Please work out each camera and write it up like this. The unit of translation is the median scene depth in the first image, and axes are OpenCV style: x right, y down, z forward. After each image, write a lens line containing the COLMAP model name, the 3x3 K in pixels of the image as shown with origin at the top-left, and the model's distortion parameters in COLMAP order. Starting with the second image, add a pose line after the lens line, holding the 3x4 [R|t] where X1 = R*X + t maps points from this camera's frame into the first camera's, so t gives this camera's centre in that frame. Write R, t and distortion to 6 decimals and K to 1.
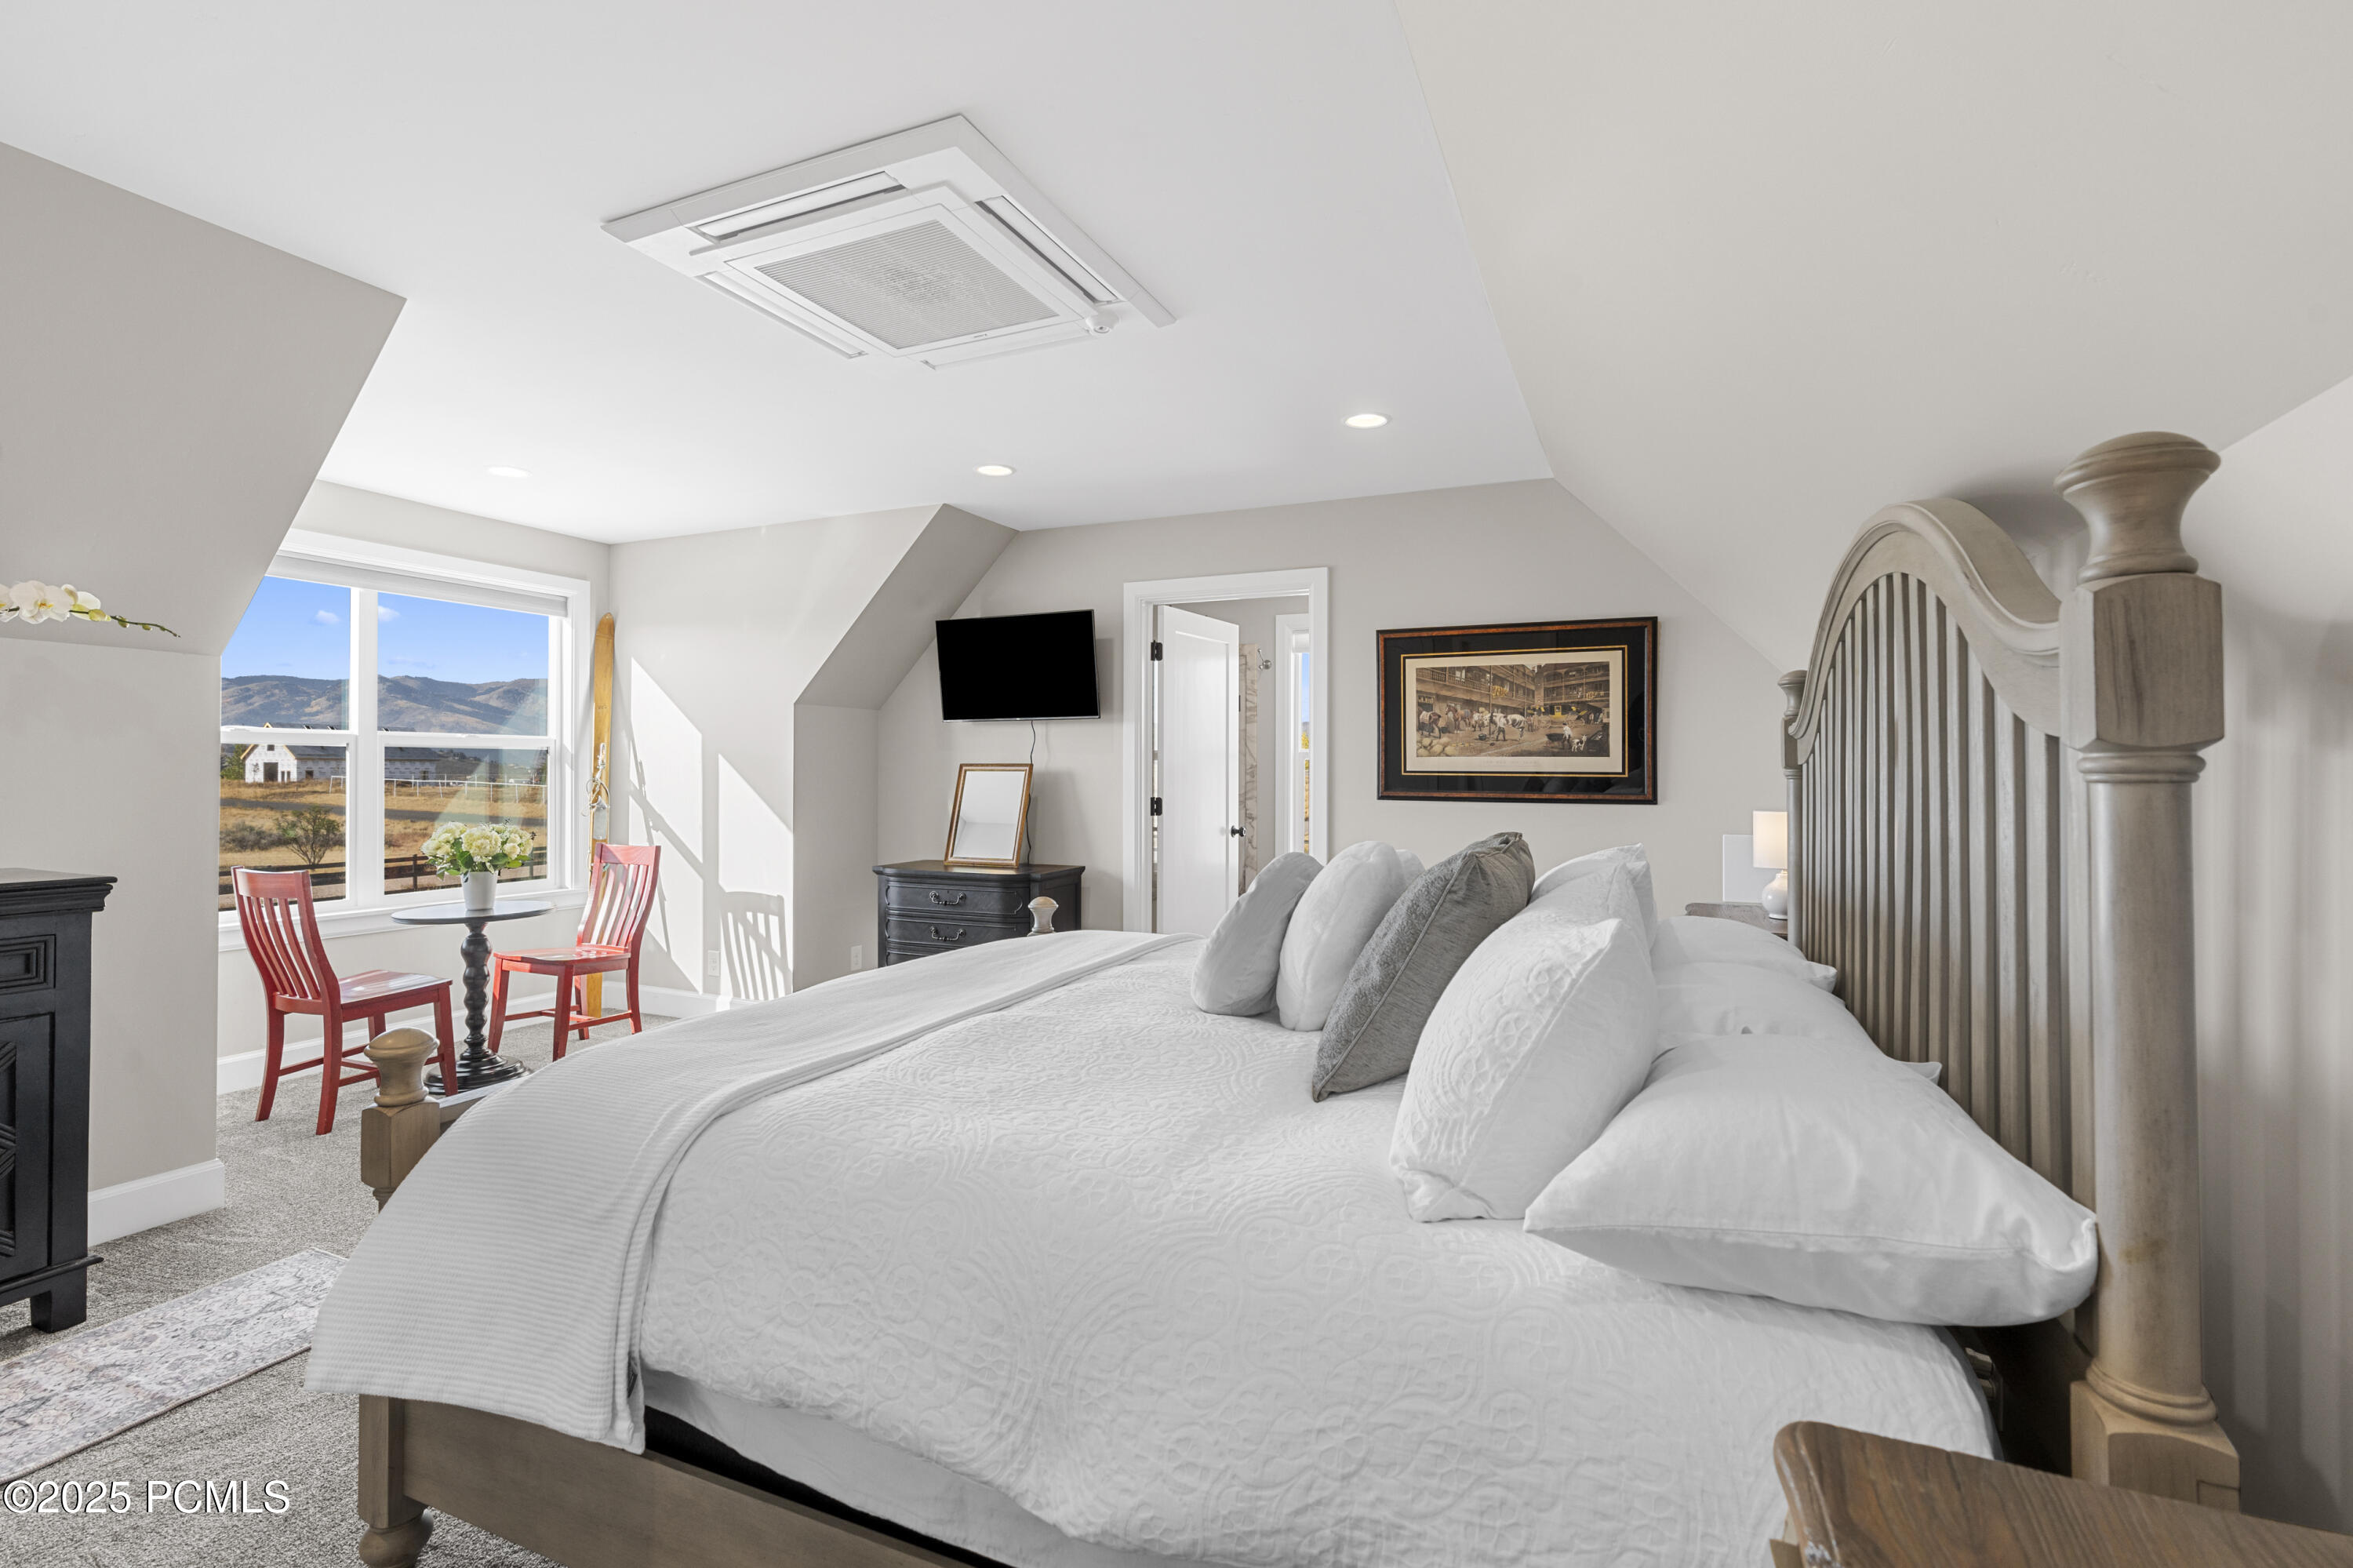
lens RADIAL K [[1070.0, 0, 1183.0], [0, 1070.0, 762.8], [0, 0, 1]] dist [-0.005997, -0.000103]
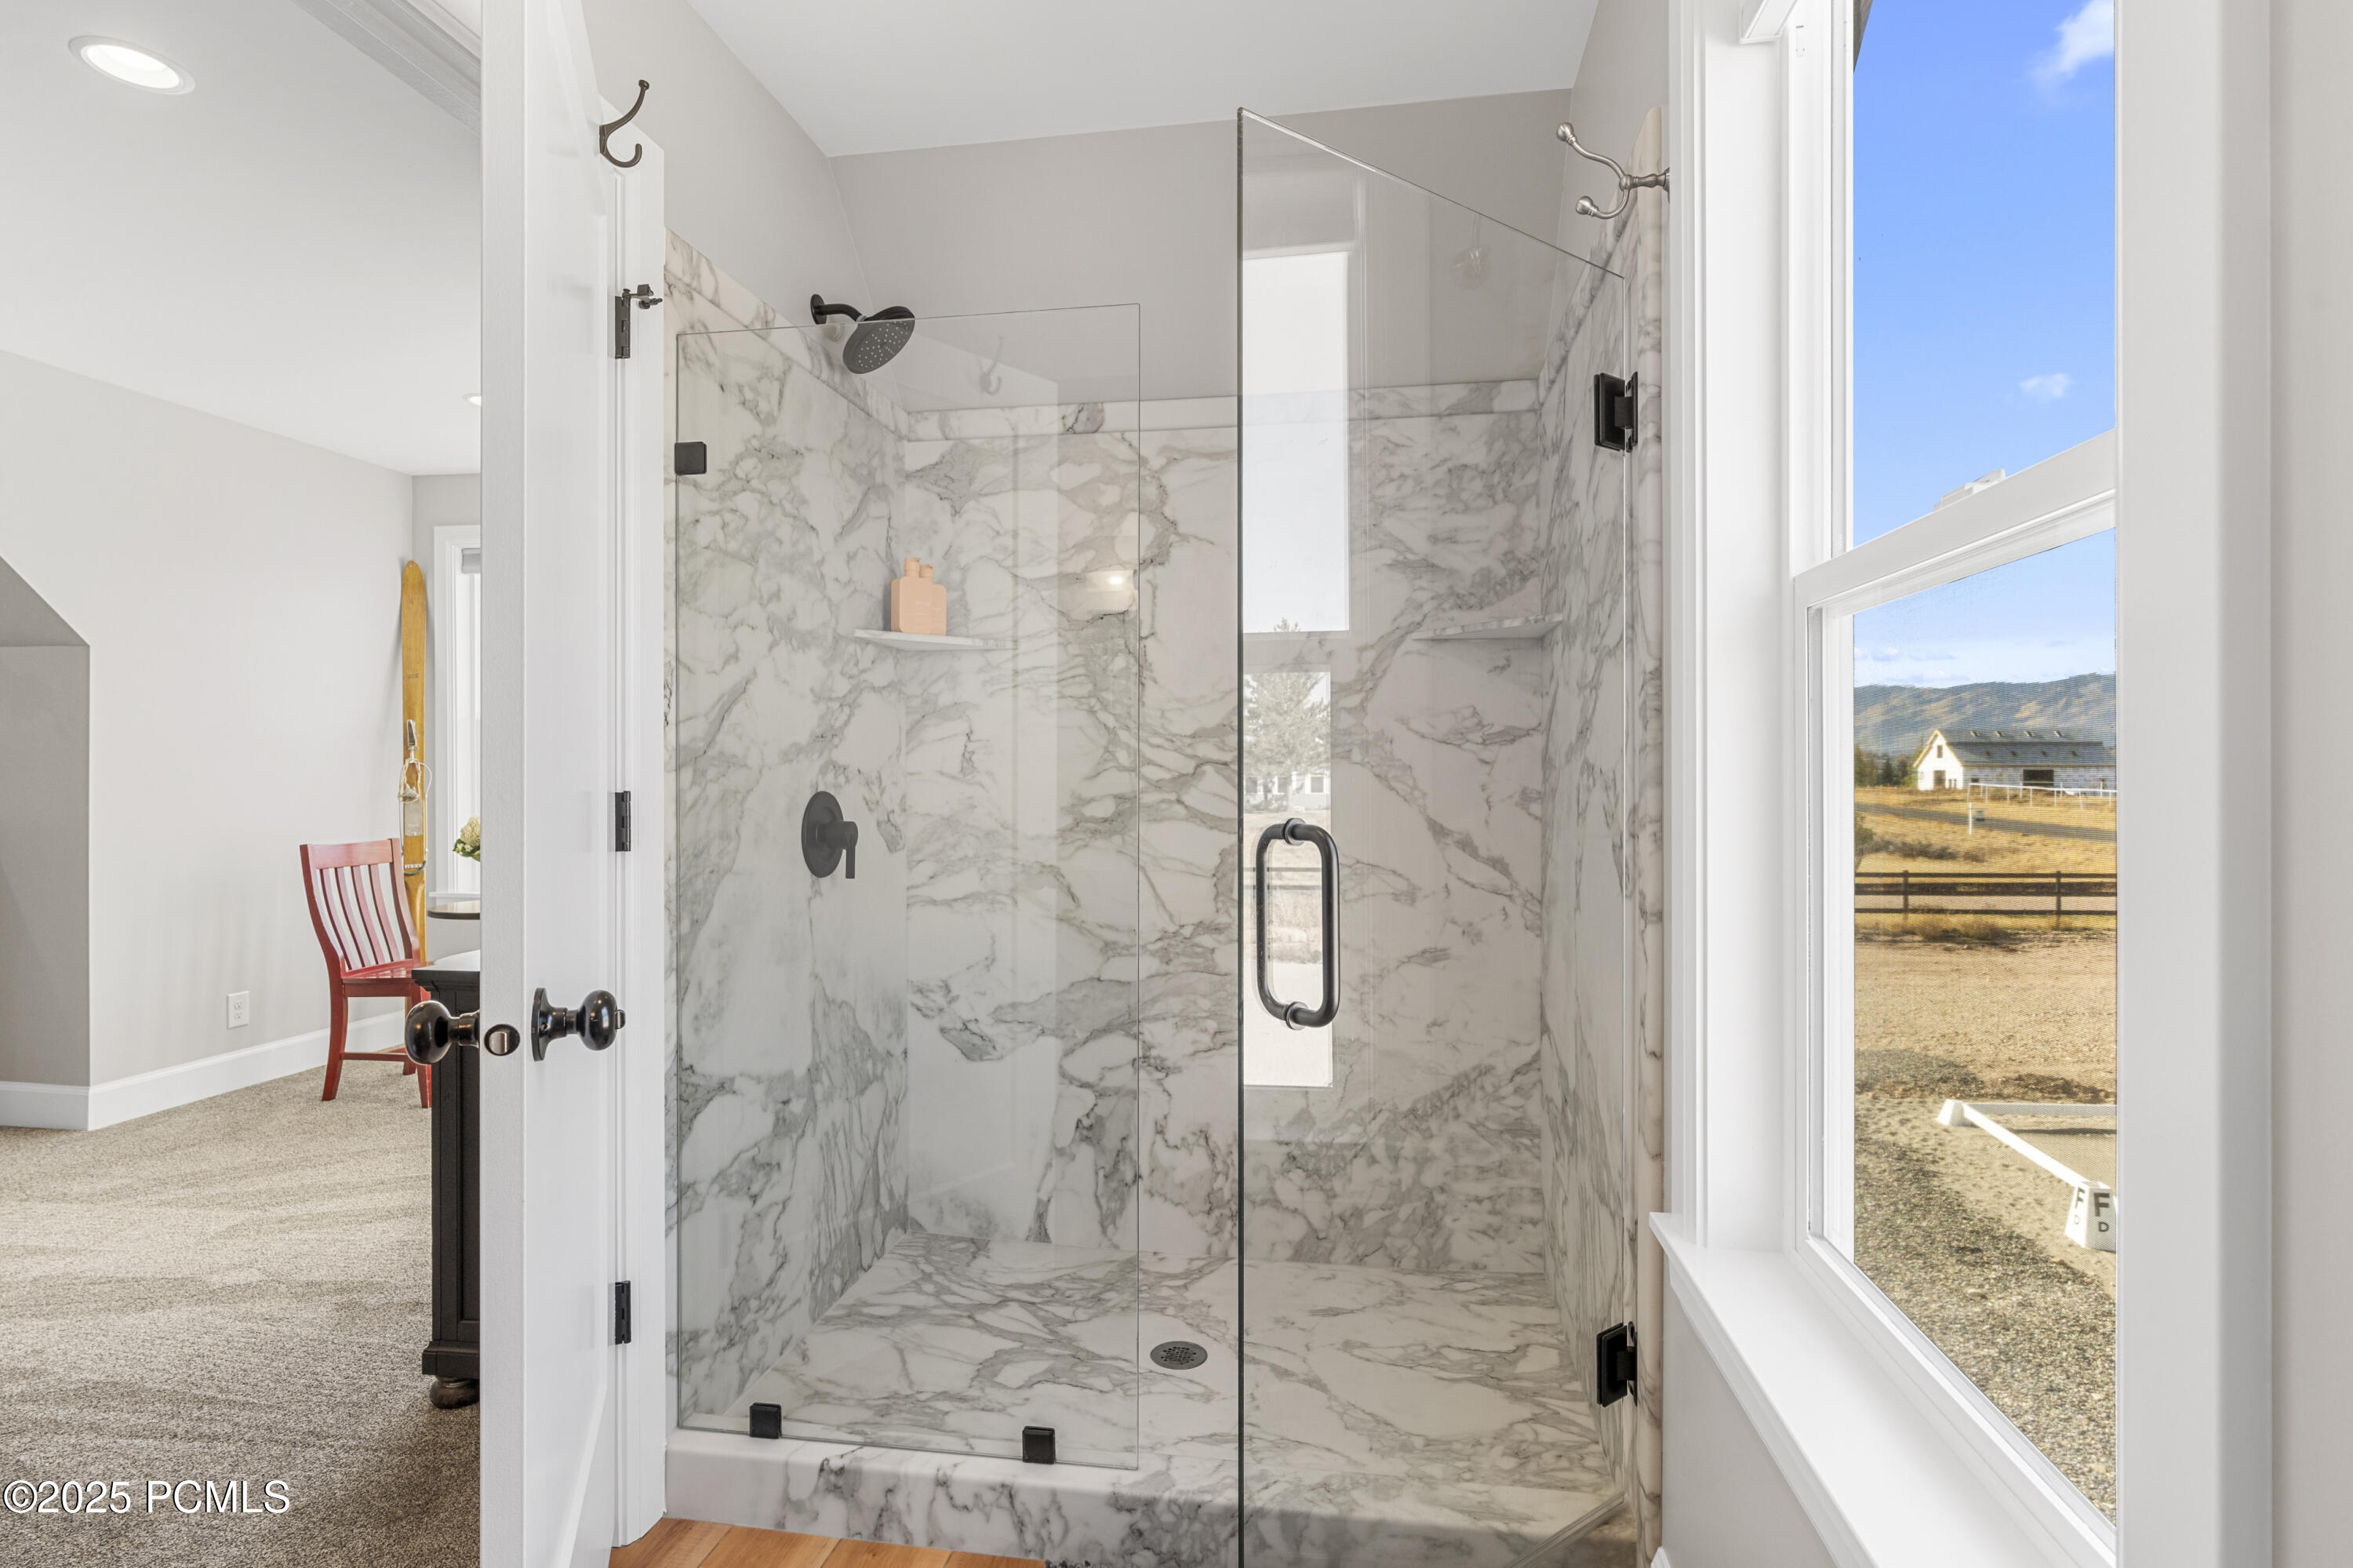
lens RADIAL K [[1163.1, 0, 1176.8], [0, 1163.1, 774.6], [0, 0, 1]] dist [0.002502, 0.001055]
pose [[0.248615, 0.006893, -0.968578, 0.769071], [-0.004565, 0.999972, 0.005944, 0.064048], [0.968592, 0.002944, 0.248639, 3.266261]]
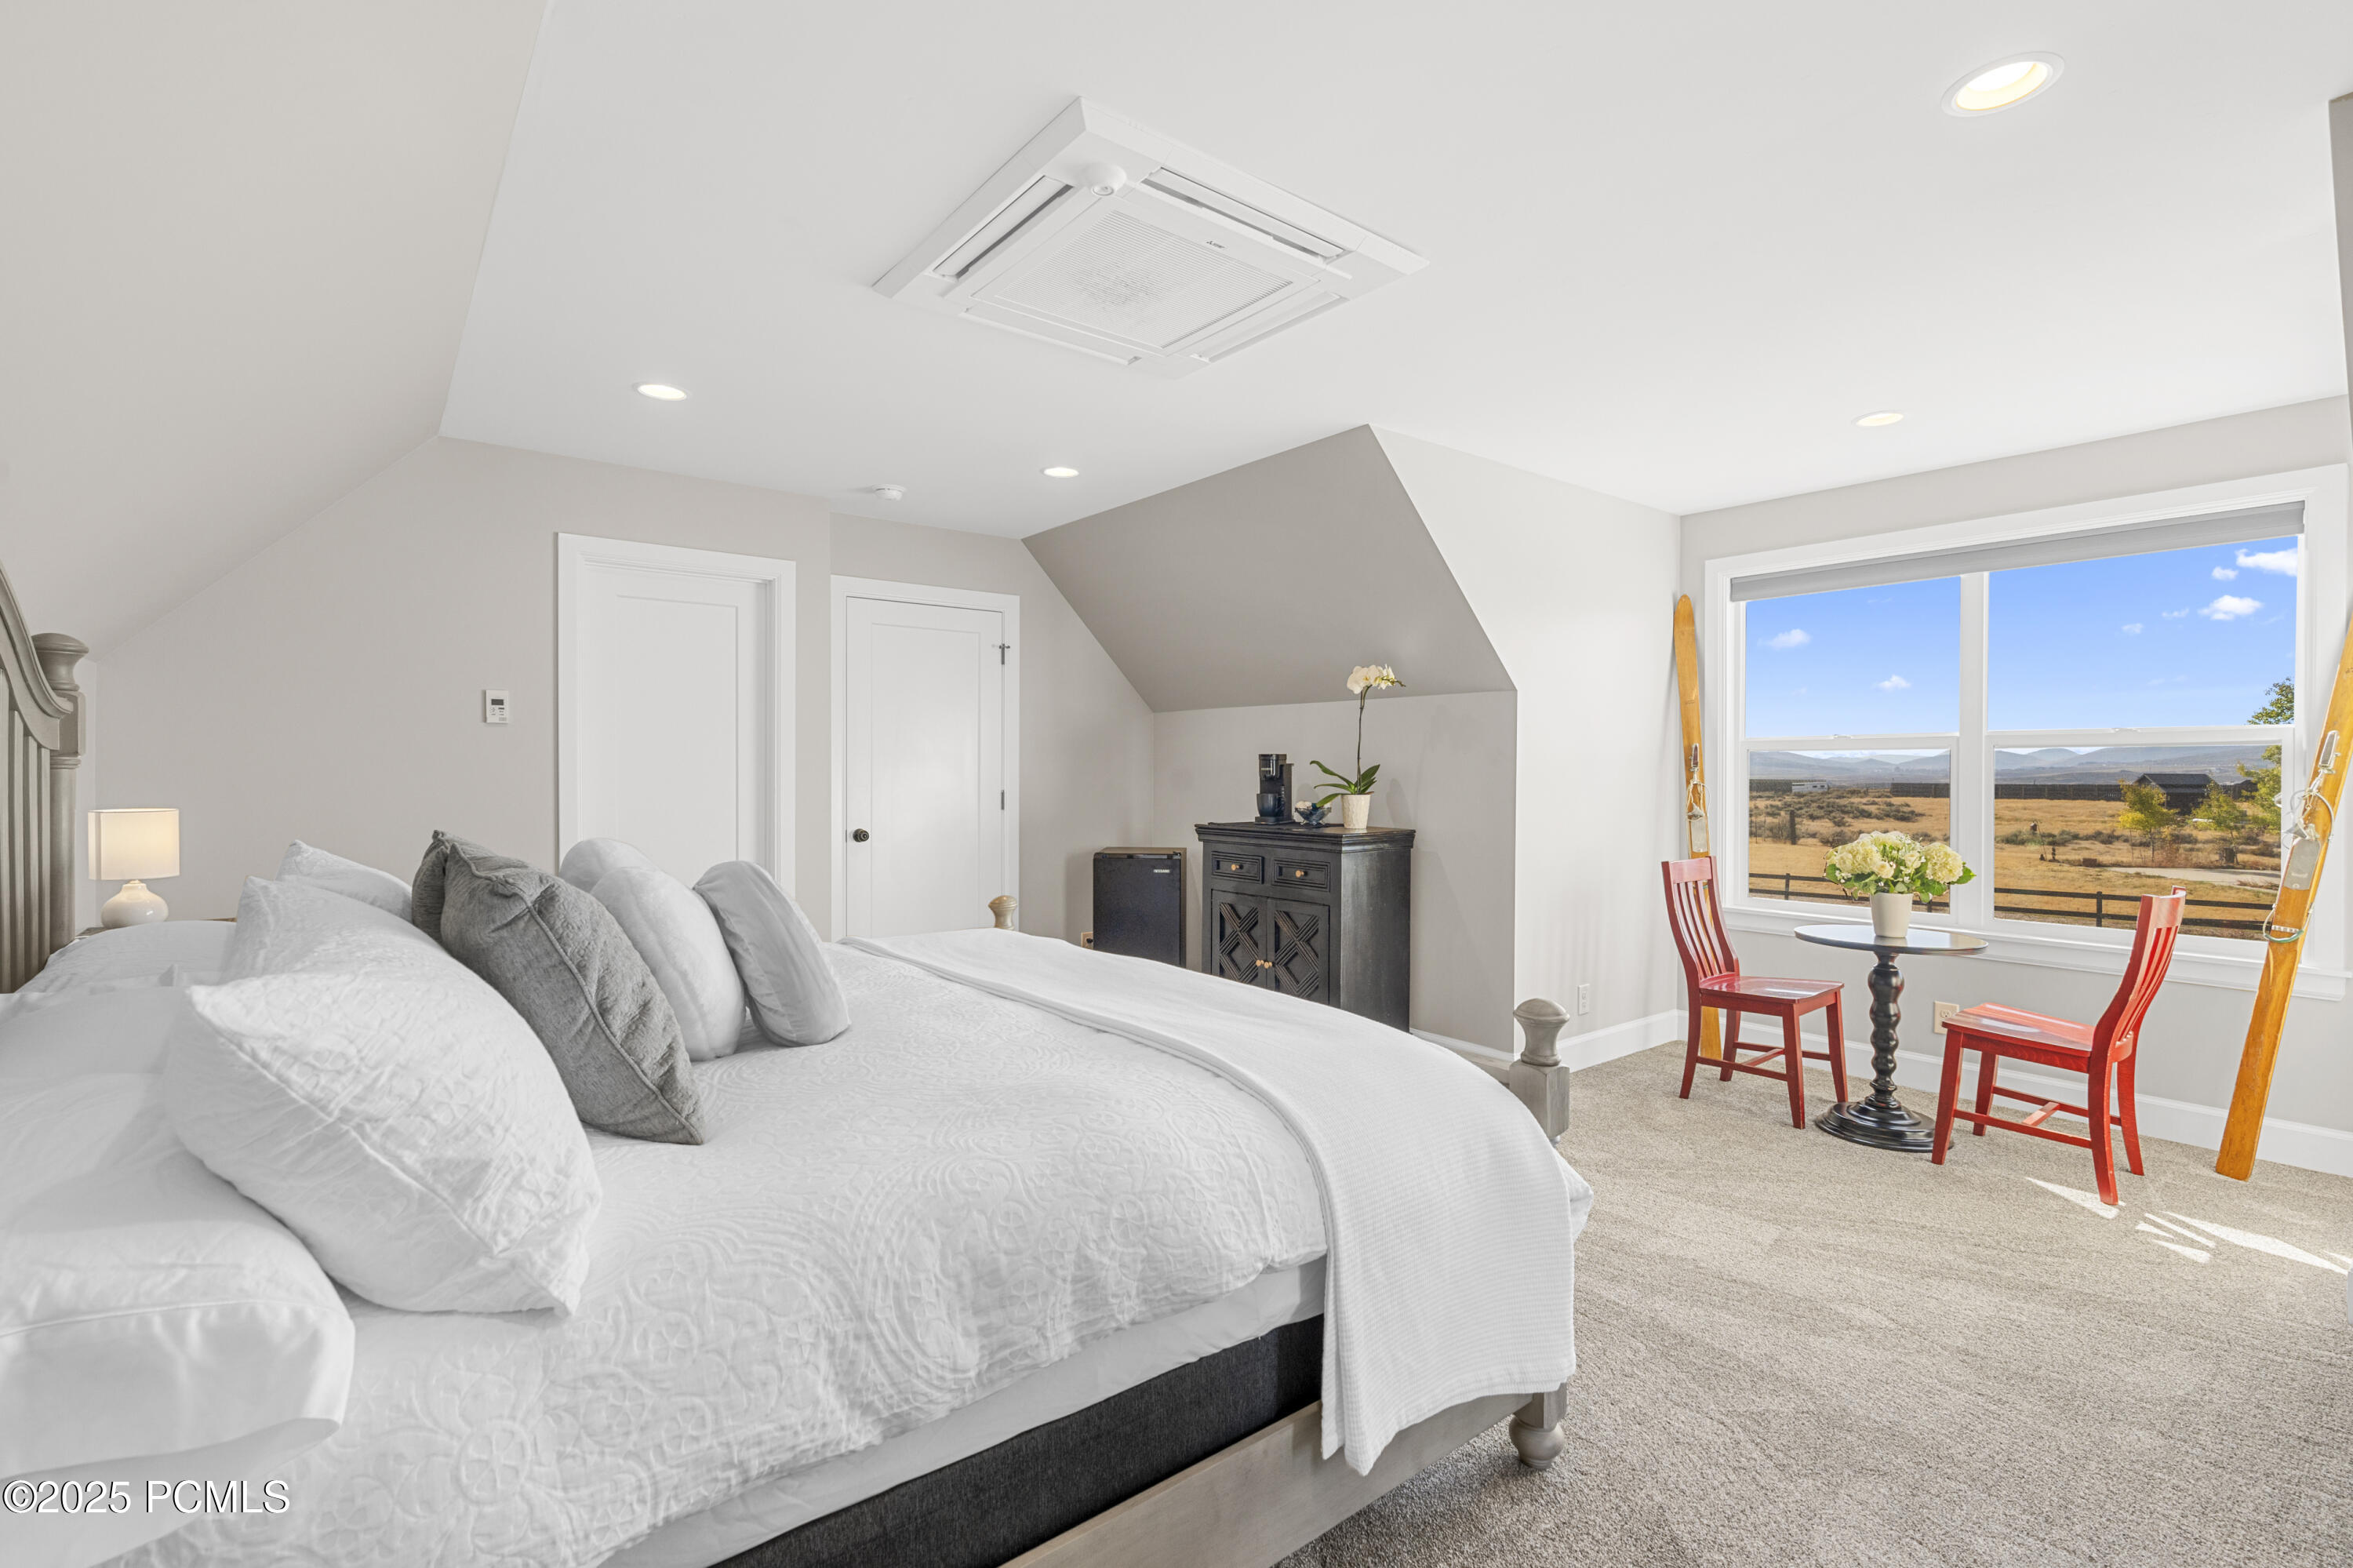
lens RADIAL K [[1049.4, 0, 1176.5], [0, 1049.4, 784.0], [0, 0, 1]] dist [-0.001885, 0.000326]
pose [[-0.474141, 0.006256, -0.880427, 0.329626], [-0.001386, 0.999968, 0.007852, 0.006923], [0.880448, 0.004944, -0.474117, 0.825677]]
